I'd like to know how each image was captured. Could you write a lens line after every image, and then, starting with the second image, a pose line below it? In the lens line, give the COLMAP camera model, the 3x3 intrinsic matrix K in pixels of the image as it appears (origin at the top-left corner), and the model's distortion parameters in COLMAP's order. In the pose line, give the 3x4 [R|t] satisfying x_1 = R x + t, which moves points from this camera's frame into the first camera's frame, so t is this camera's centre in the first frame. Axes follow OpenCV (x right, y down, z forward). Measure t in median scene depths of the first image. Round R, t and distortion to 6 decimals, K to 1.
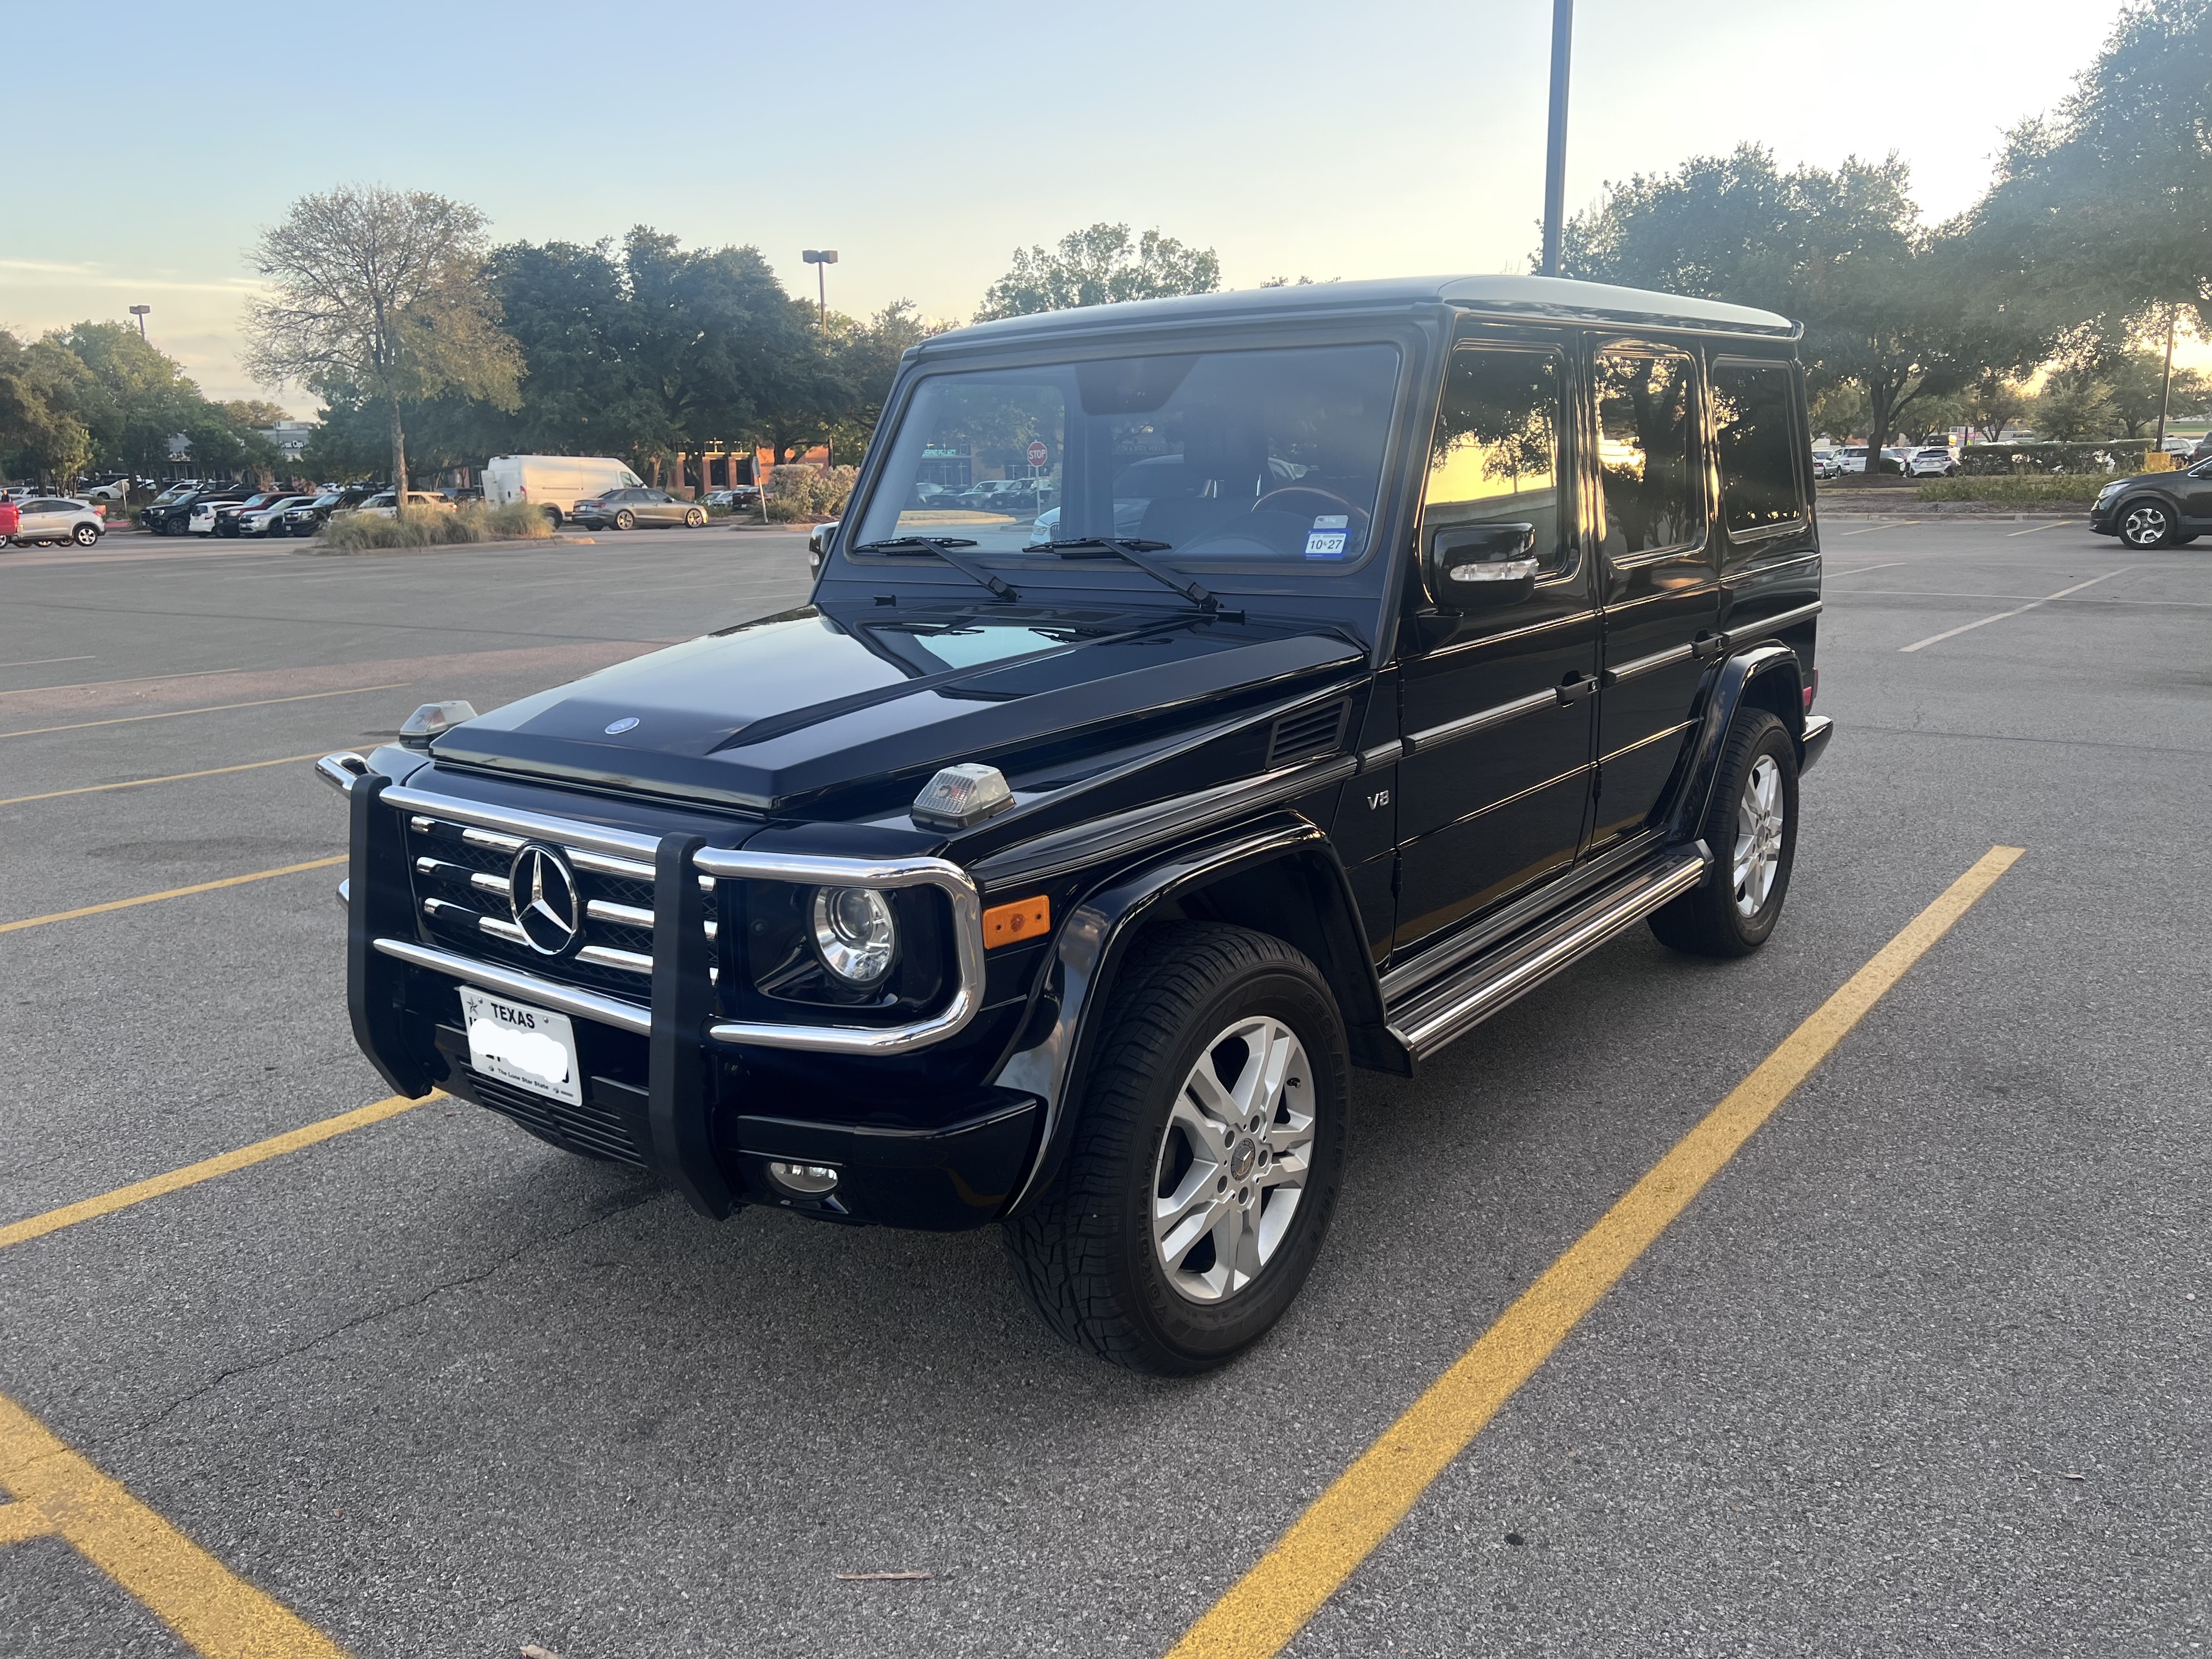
lens RADIAL K [[1676.7, 0, 1106.0], [0, 1676.7, 829.5], [0, 0, 1]] dist [0.055627, -0.063434]
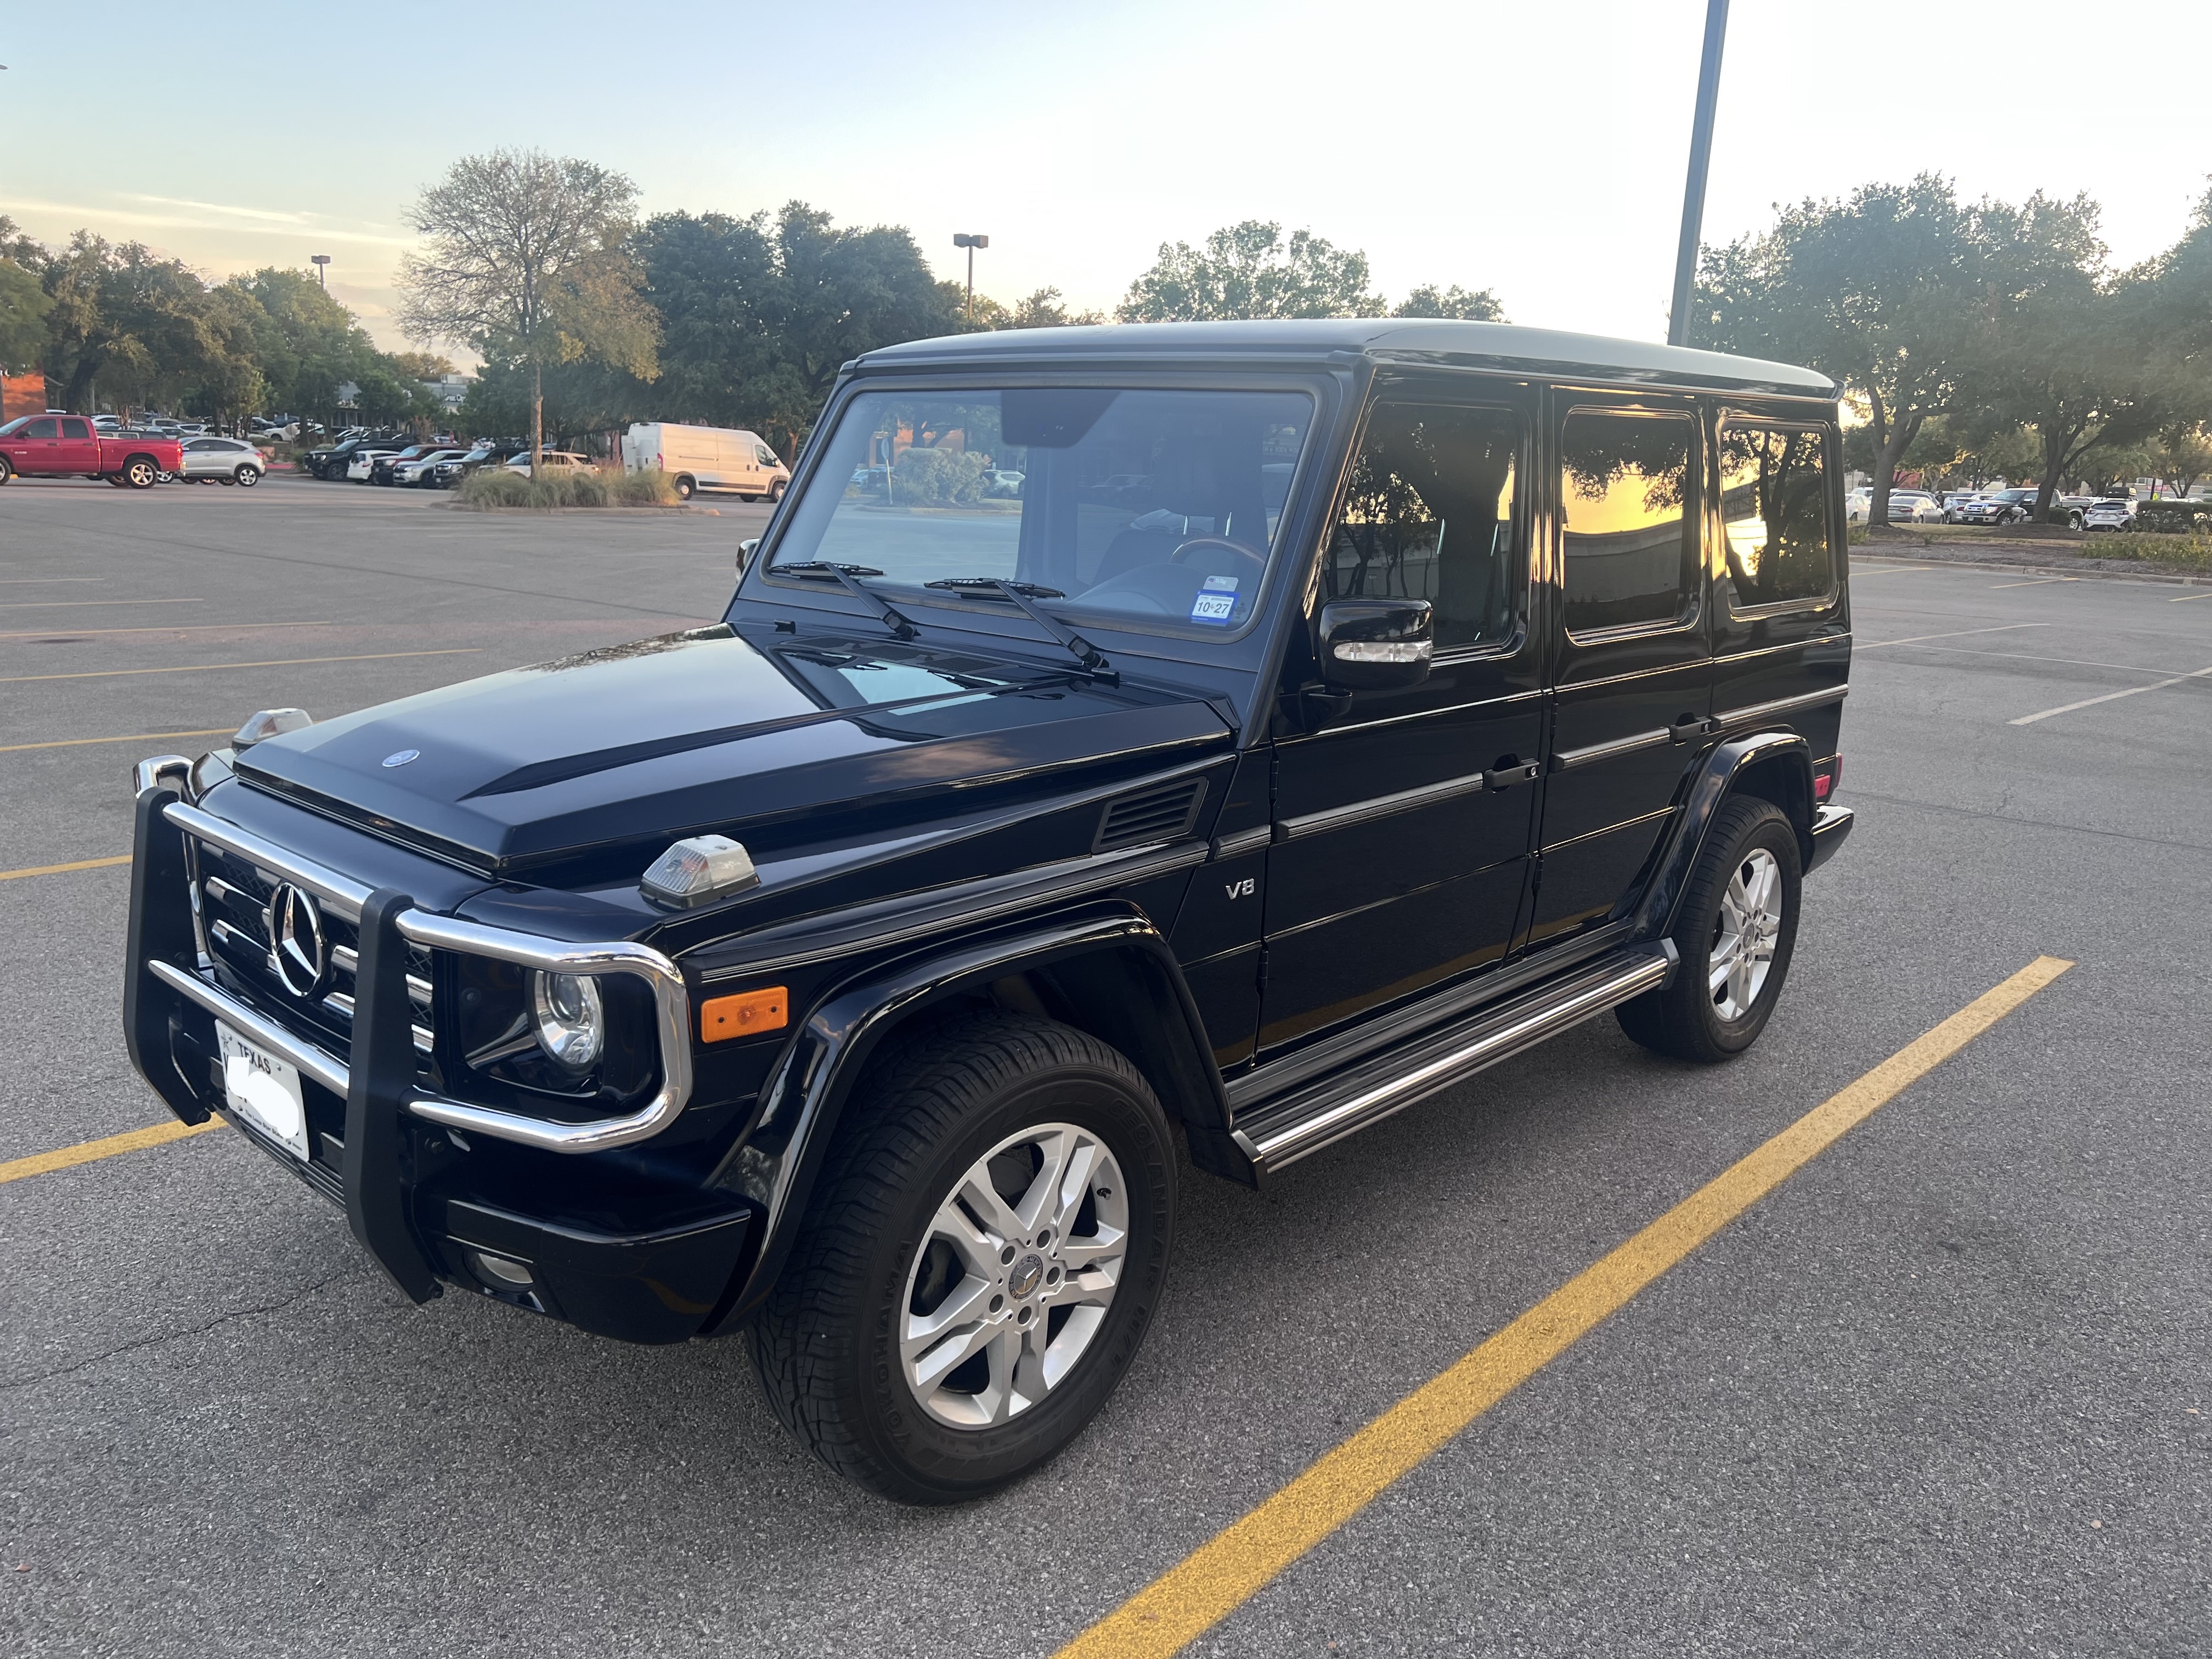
lens RADIAL K [[1681.3, 0, 1082.1], [0, 1681.3, 847.6], [0, 0, 1]] dist [0.051550, -0.059970]
pose [[0.994011, 0.077496, -0.077053, 0.109668], [-0.076542, 0.996950, 0.015260, -0.036292], [0.078000, -0.009271, 0.996910, 0.054547]]
